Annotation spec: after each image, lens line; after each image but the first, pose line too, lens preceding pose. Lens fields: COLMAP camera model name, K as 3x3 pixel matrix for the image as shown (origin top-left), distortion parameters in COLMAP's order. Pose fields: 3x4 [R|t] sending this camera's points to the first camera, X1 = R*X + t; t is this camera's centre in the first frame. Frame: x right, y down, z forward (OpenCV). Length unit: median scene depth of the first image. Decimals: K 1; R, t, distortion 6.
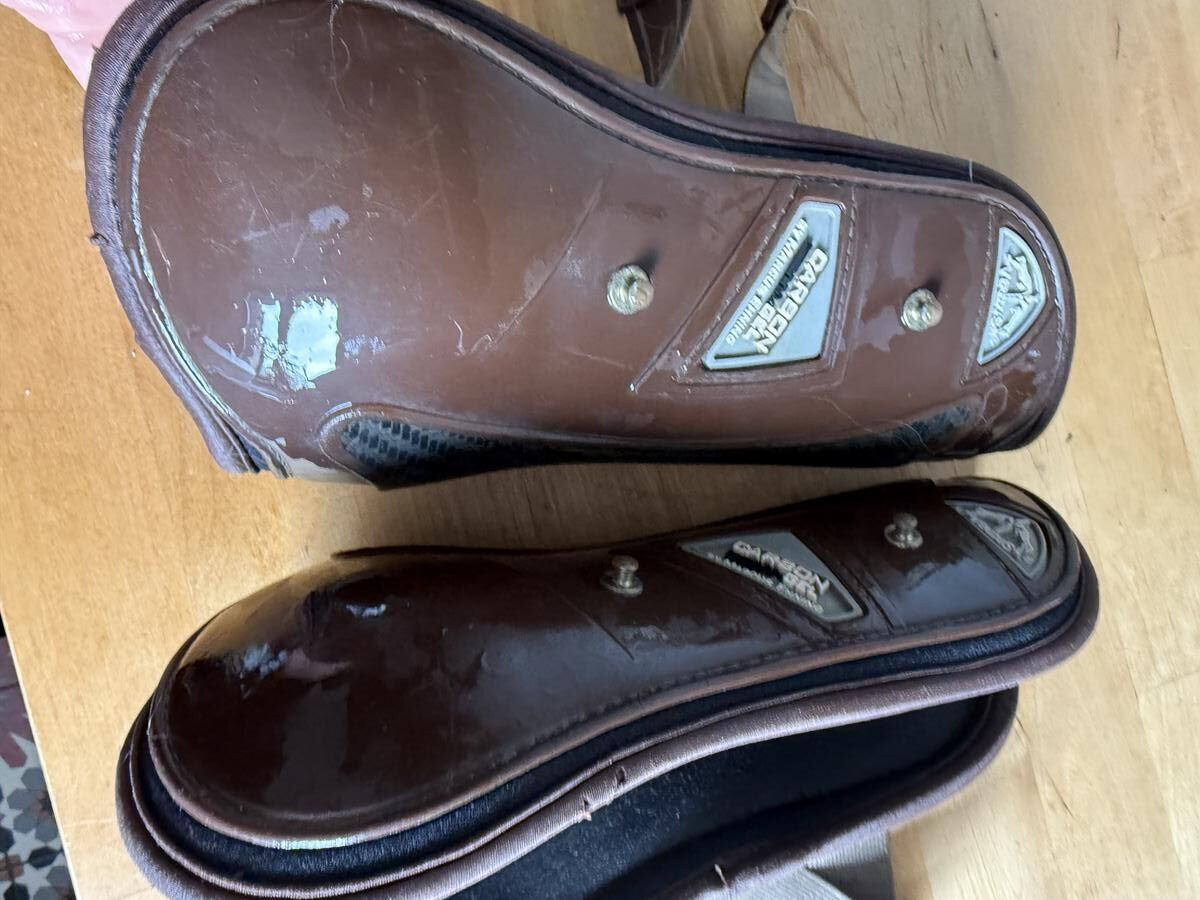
lens RADIAL K [[966.3, 0, 600.0], [0, 966.3, 450.0], [0, 0, 1]] dist [-0.007654, -0.011685]
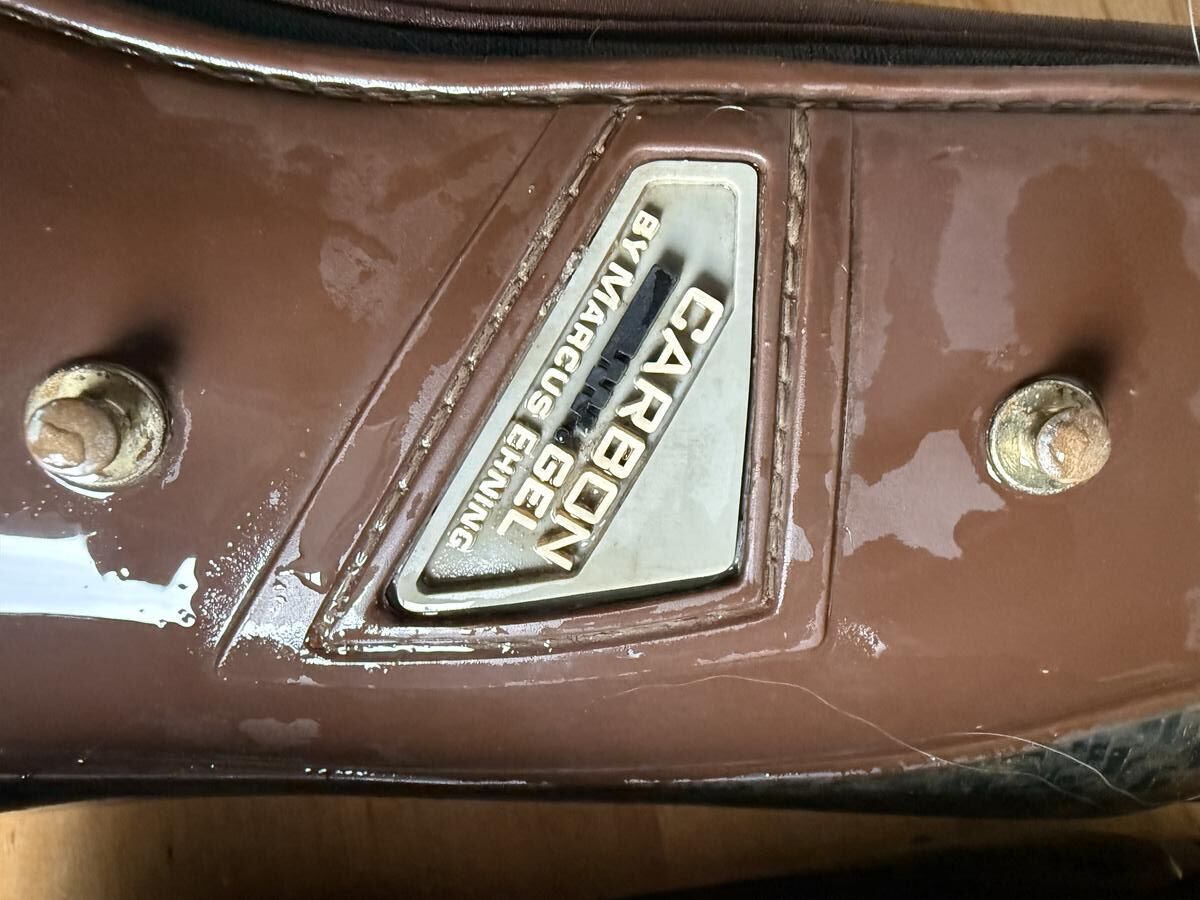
lens RADIAL K [[966.3, 0, 600.0], [0, 966.3, 450.0], [0, 0, 1]] dist [-0.007654, -0.011685]
pose [[0.941980, -0.028365, -0.334469, 0.324310], [-0.006757, 0.994619, -0.103378, -0.113830], [0.335602, 0.099640, 0.936720, 0.682292]]
